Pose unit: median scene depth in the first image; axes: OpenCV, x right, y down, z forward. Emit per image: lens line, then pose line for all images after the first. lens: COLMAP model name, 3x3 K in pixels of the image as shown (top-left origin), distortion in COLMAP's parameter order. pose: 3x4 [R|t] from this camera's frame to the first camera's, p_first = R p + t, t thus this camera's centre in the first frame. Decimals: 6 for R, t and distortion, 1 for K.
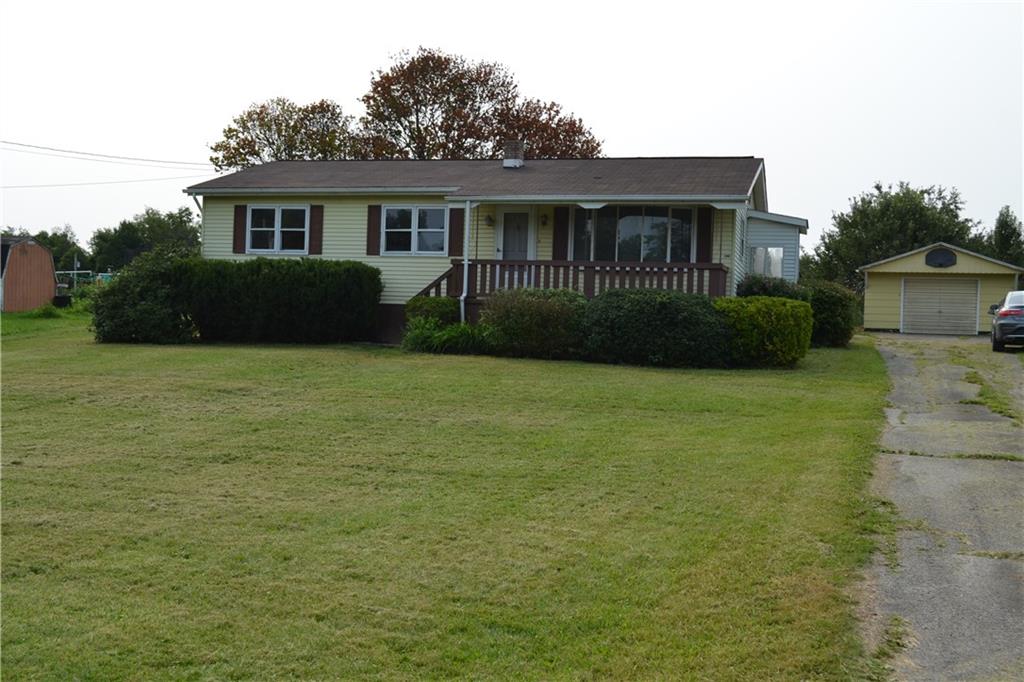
lens RADIAL K [[1168.4, 0, 512.0], [0, 1168.4, 341.0], [0, 0, 1]] dist [-0.023539, -0.011615]
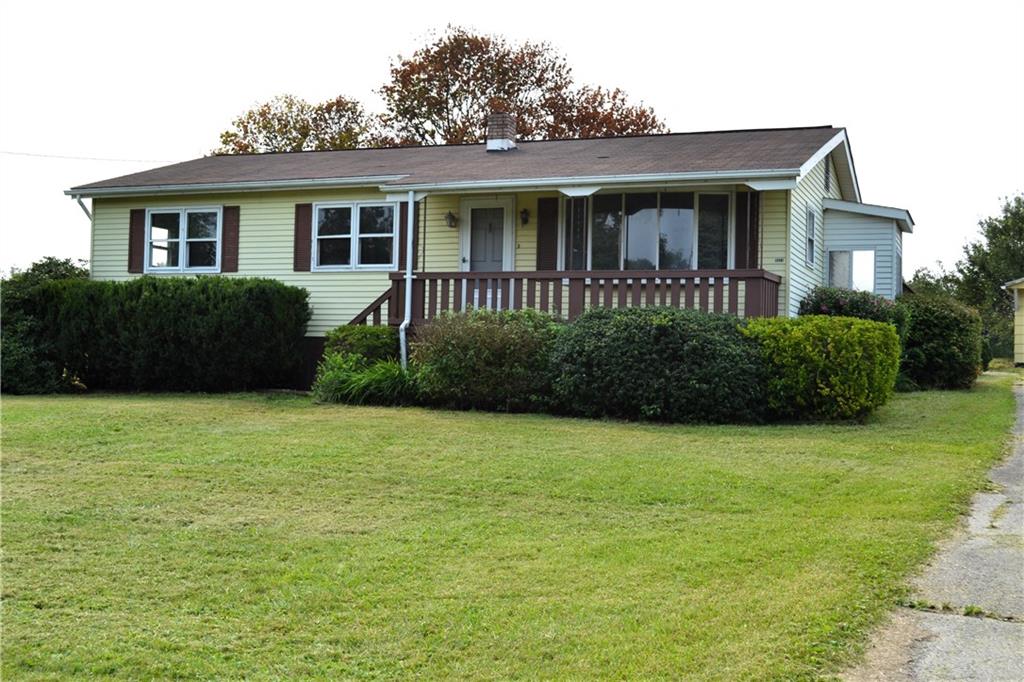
lens RADIAL K [[1302.2, 0, 512.0], [0, 1302.2, 341.0], [0, 0, 1]] dist [-0.017651, 0.015449]
pose [[0.995081, -0.014354, -0.098022, 0.096210], [0.011052, 0.999356, -0.034146, 0.000128], [0.098449, 0.032895, 0.994598, 0.203216]]
